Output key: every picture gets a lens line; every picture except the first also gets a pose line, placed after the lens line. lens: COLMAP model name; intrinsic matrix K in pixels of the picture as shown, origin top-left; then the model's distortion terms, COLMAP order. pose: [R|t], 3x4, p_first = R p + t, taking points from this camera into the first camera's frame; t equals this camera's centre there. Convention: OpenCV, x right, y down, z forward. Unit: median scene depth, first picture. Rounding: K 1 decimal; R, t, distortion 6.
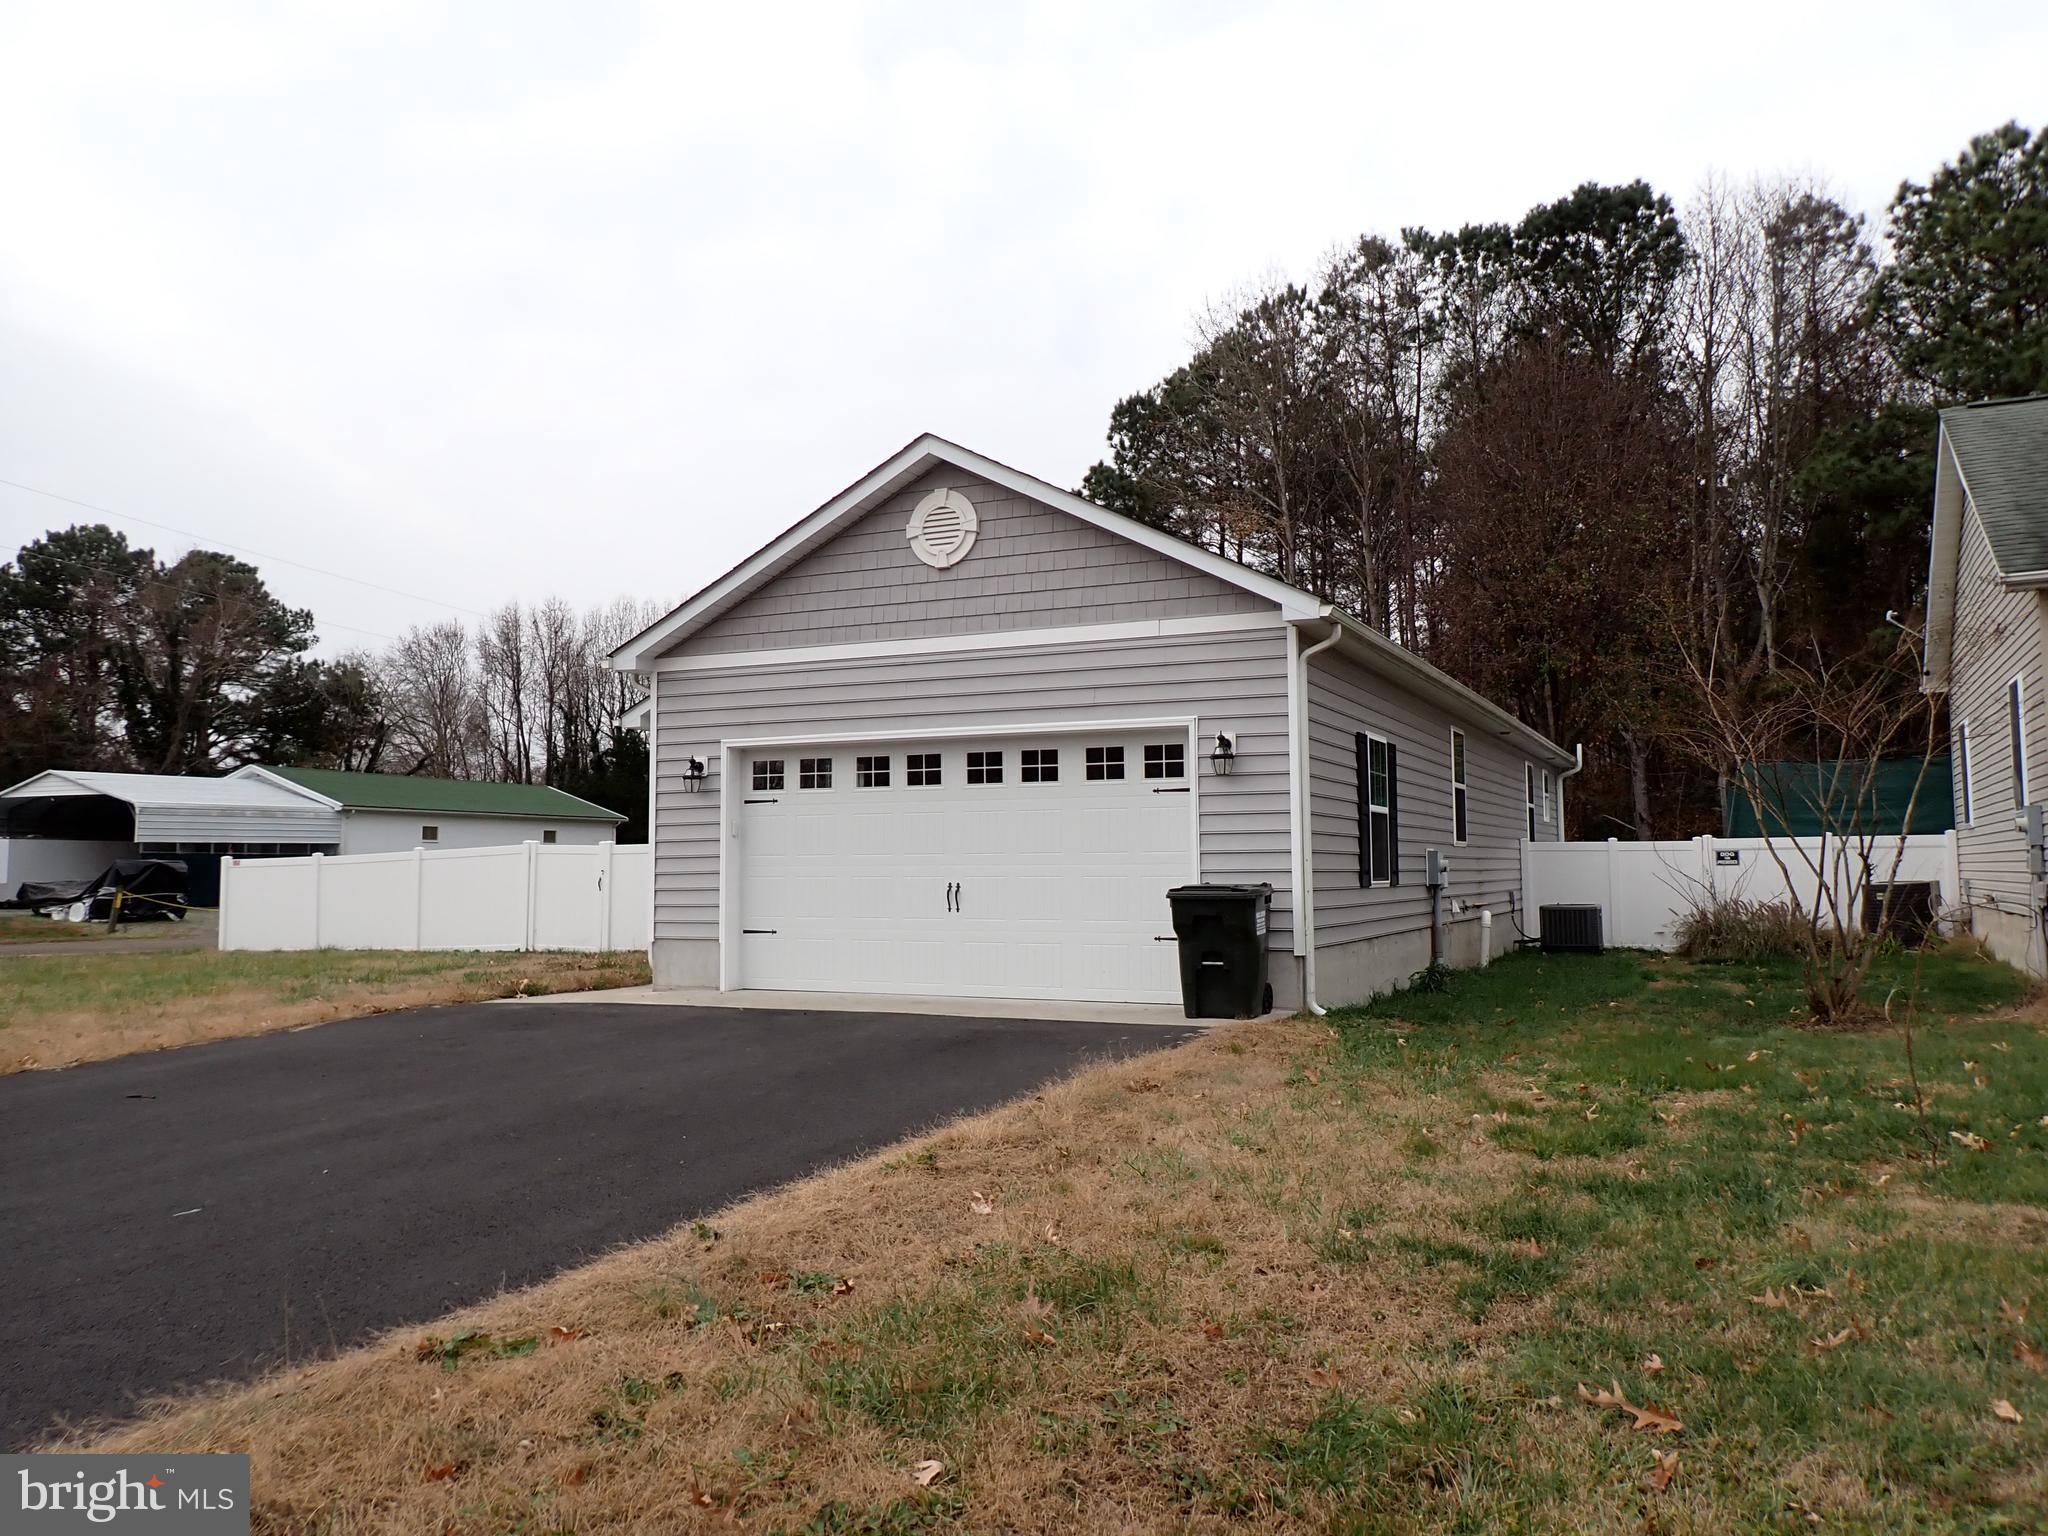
lens RADIAL K [[1530.0, 0, 1024.0], [0, 1530.0, 768.0], [0, 0, 1]] dist [0.019703, 0.002052]
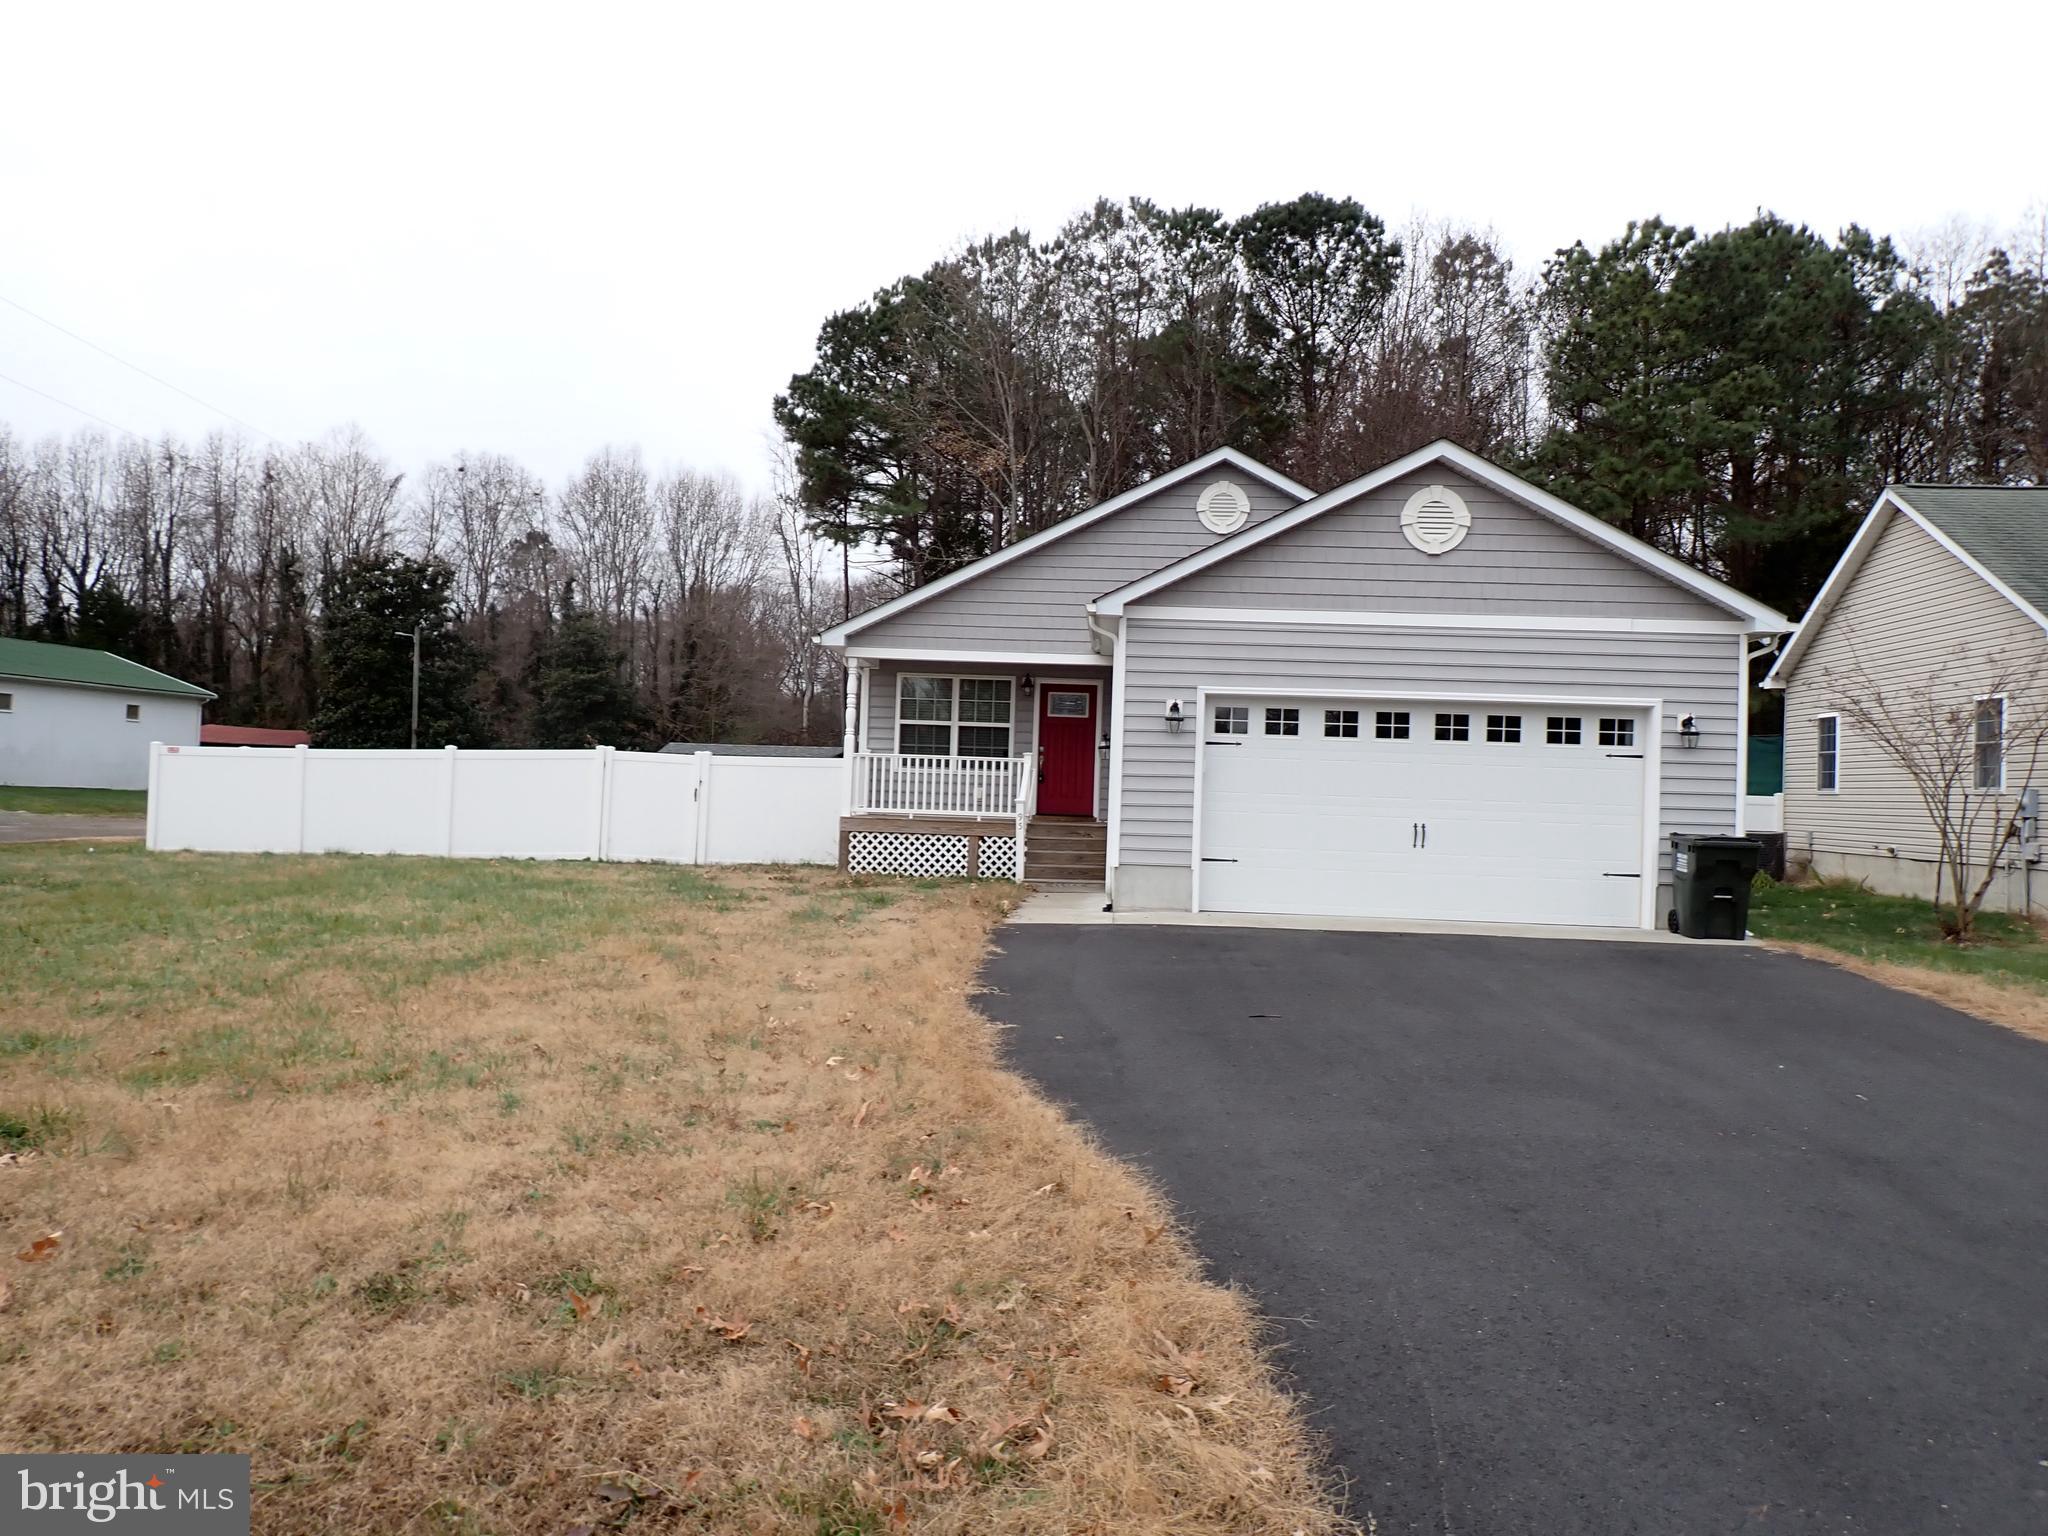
lens RADIAL K [[1511.2, 0, 1024.0], [0, 1511.2, 768.0], [0, 0, 1]] dist [0.001790, 0.001123]
pose [[0.927686, 0.036885, 0.371535, -0.715135], [-0.061460, 0.996619, 0.054518, -0.011383], [-0.368268, -0.073410, 0.926817, 0.035235]]
